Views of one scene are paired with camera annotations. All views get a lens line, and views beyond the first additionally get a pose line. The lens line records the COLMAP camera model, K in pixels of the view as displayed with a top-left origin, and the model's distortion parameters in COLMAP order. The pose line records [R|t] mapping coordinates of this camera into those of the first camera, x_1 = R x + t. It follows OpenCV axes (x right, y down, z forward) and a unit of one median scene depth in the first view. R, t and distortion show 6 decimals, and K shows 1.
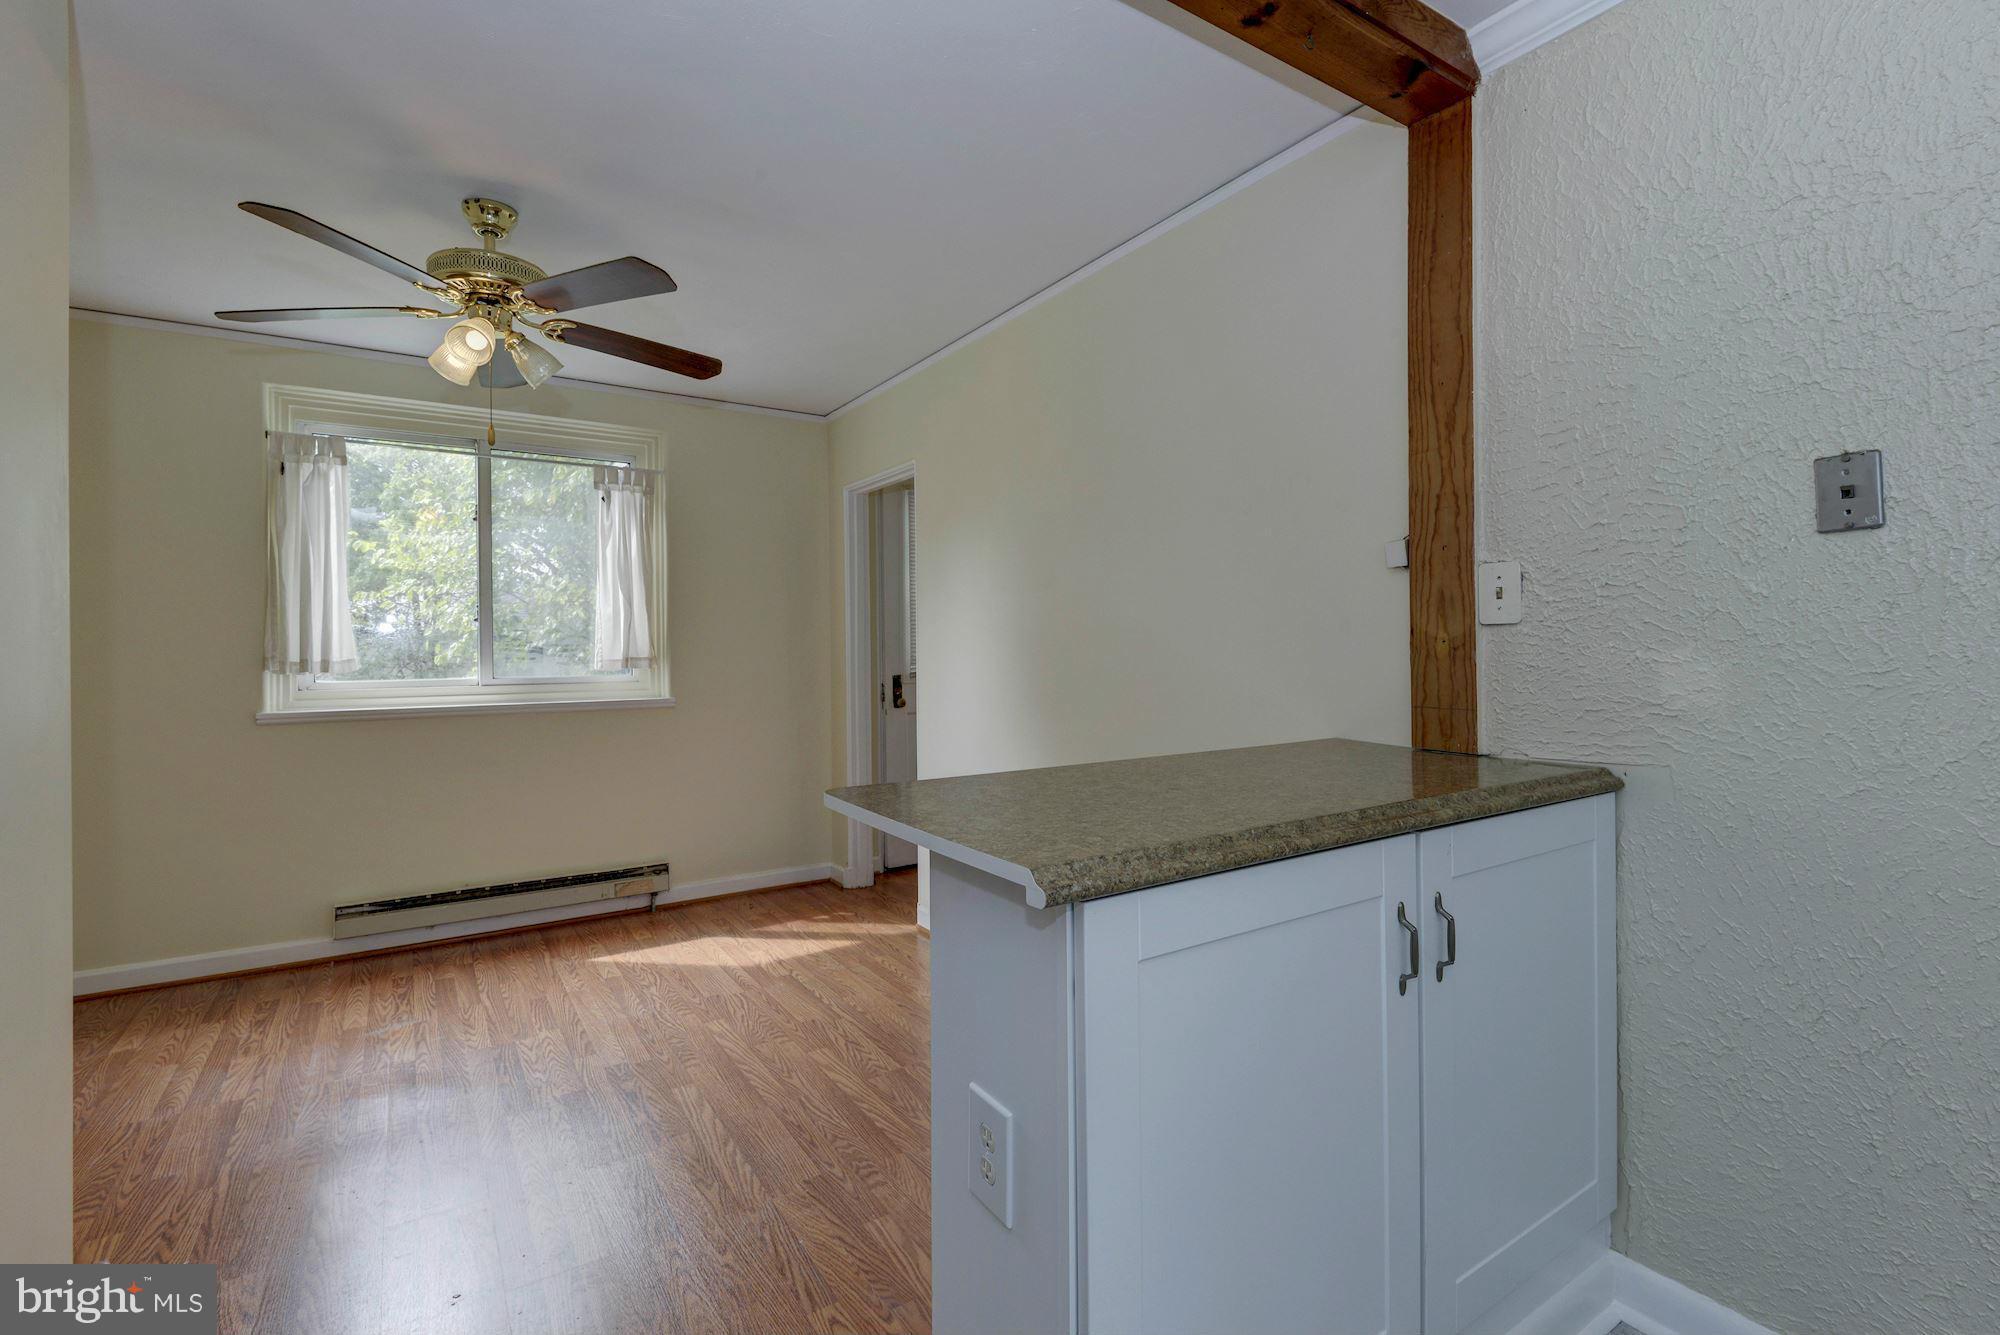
lens RADIAL K [[917.6, 0, 991.4], [0, 917.6, 664.1], [0, 0, 1]] dist [0.034075, -0.022980]
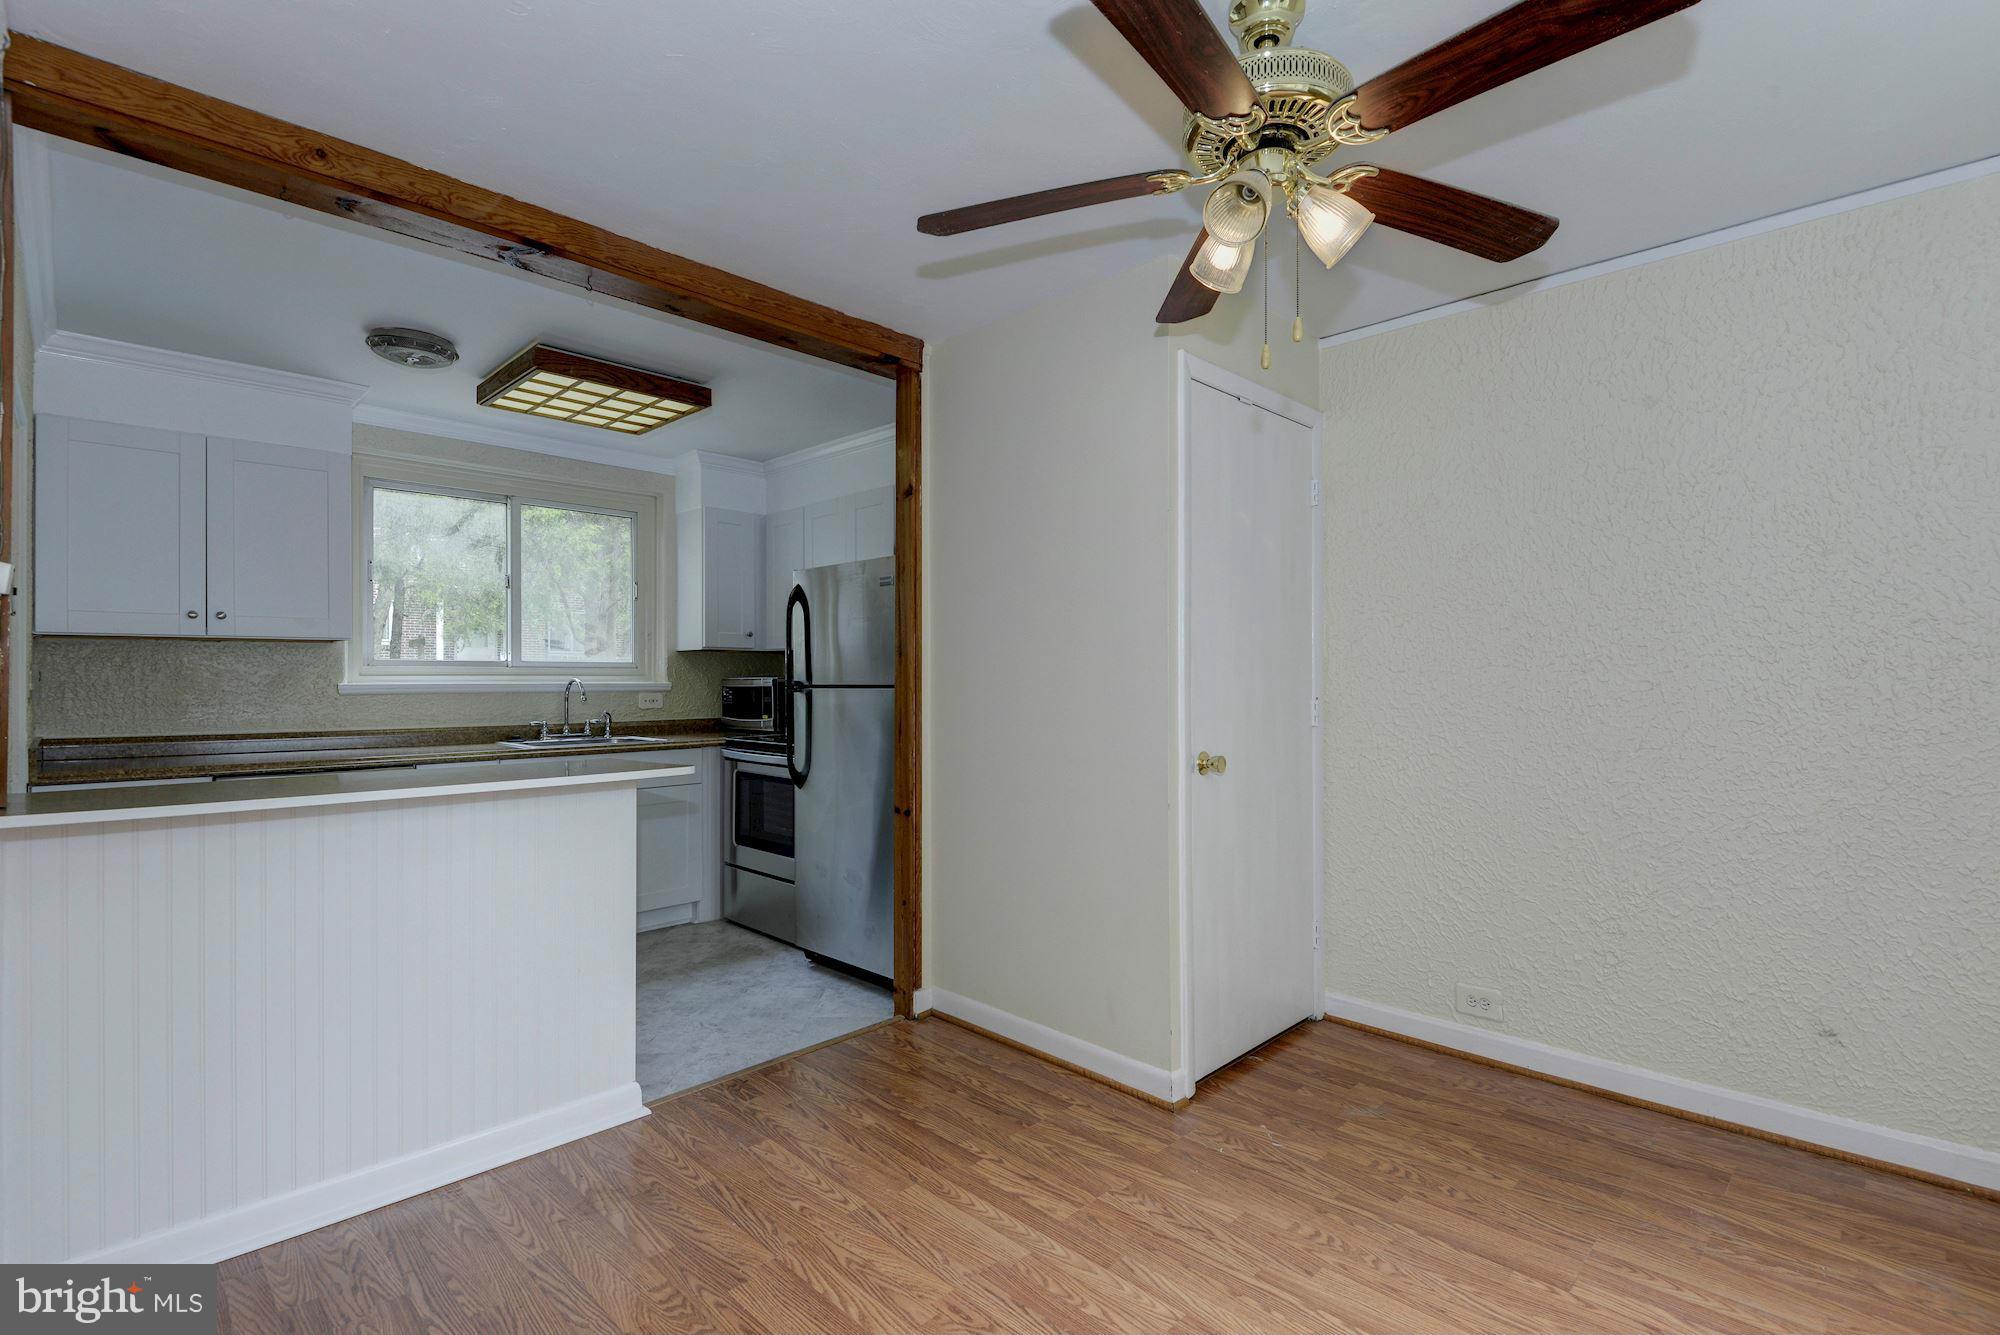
lens RADIAL K [[917.6, 0, 991.4], [0, 917.6, 664.1], [0, 0, 1]] dist [0.034075, -0.022980]
pose [[-0.978308, 0.008774, -0.206969, -0.163742], [0.008842, 0.999961, 0.000600, -0.023266], [0.206966, -0.001243, -0.978347, 1.243662]]
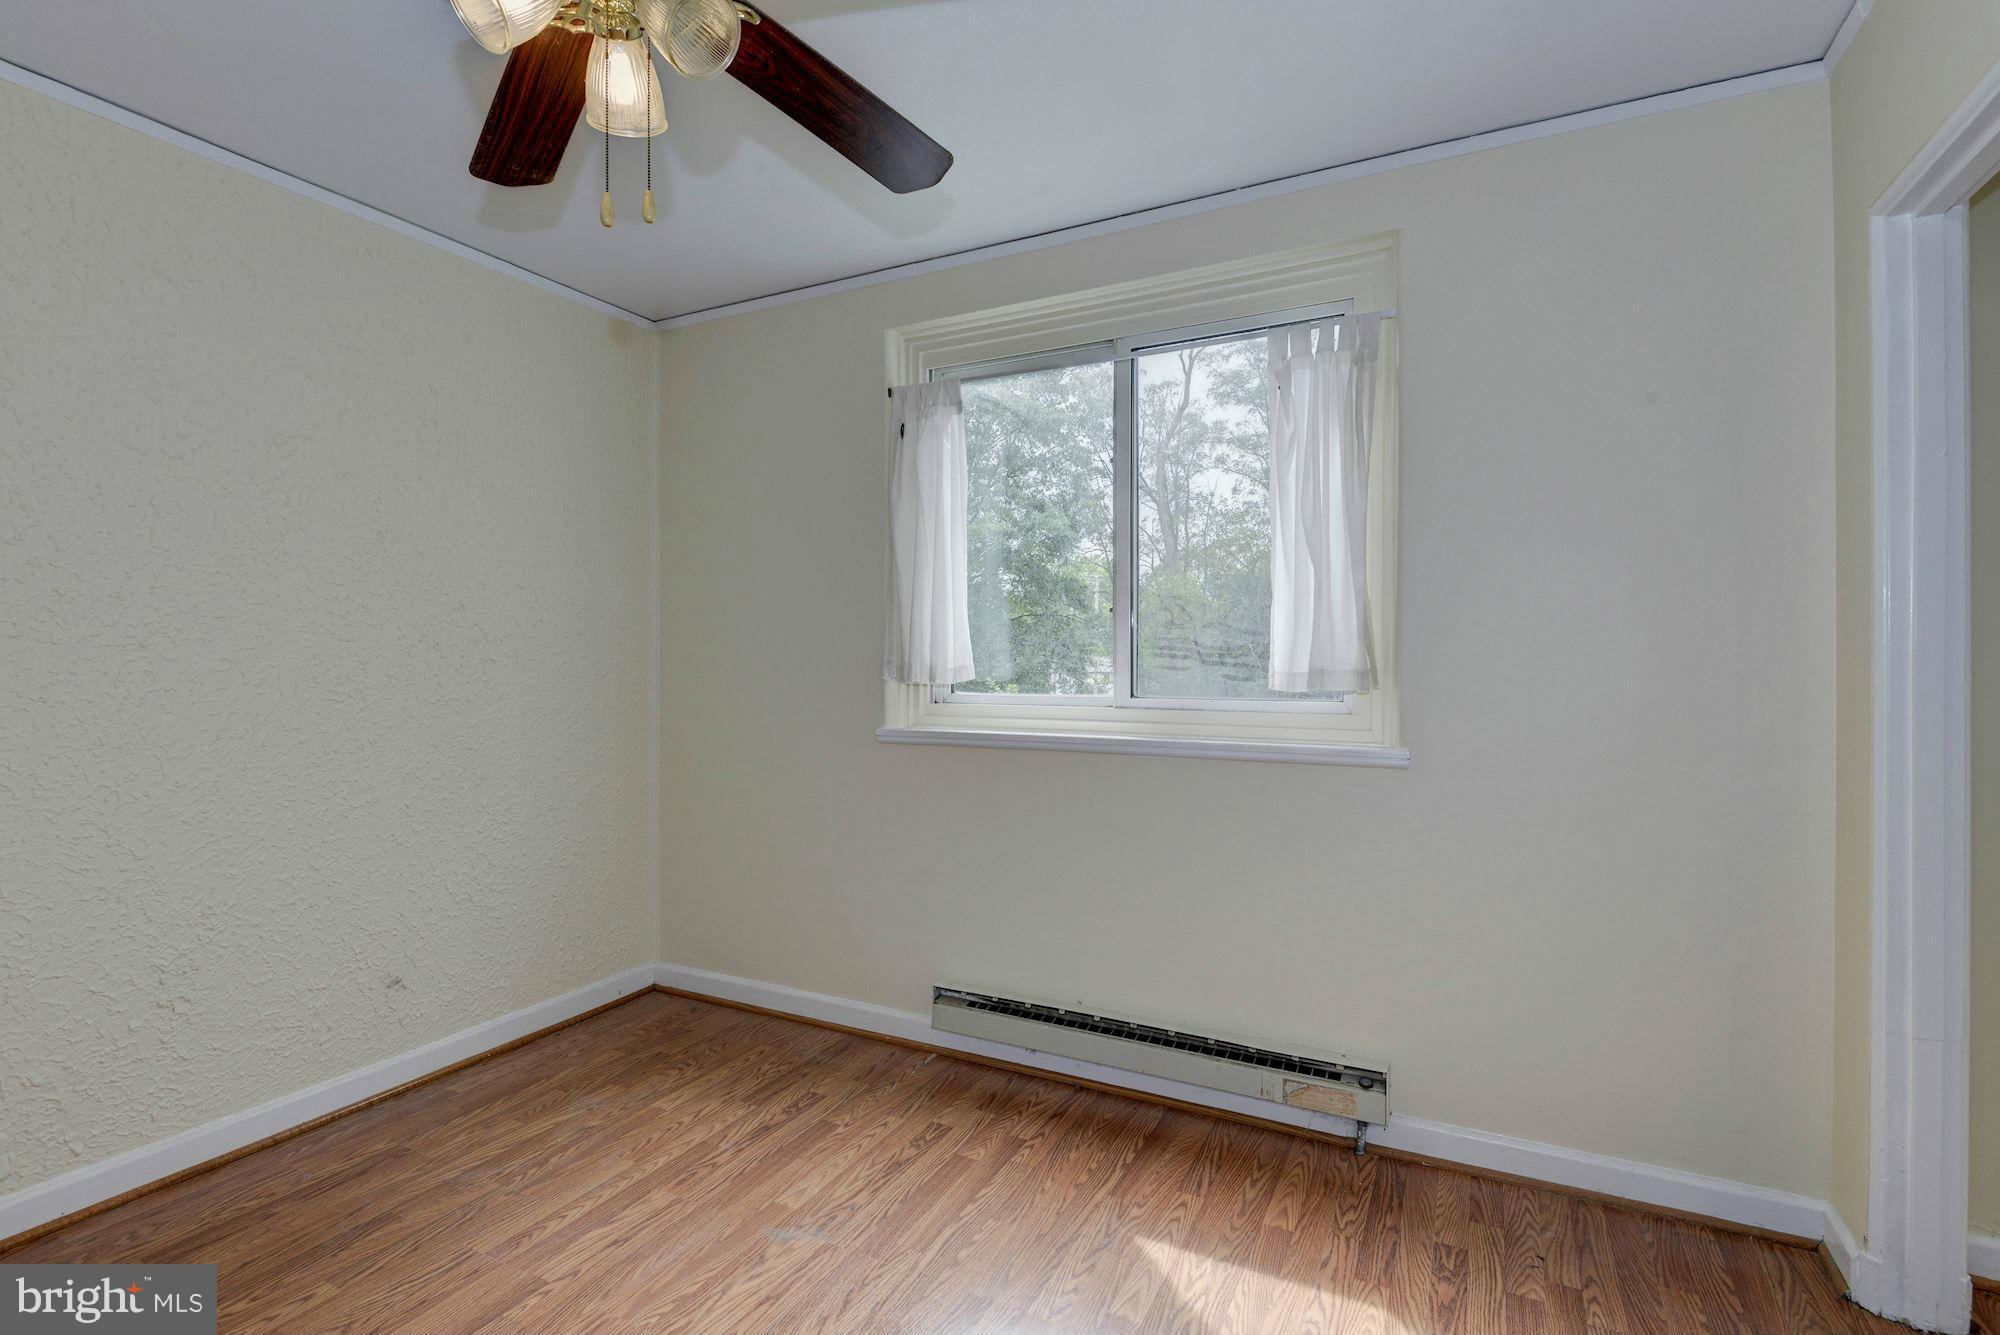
lens RADIAL K [[902.2, 0, 1011.7], [0, 902.2, 665.7], [0, 0, 1]] dist [0.014725, -0.015453]
pose [[0.492963, 0.017592, -0.869873, -0.026240], [-0.018274, 0.999784, 0.009864, -0.015069], [0.869859, 0.011033, 0.493178, 0.740340]]
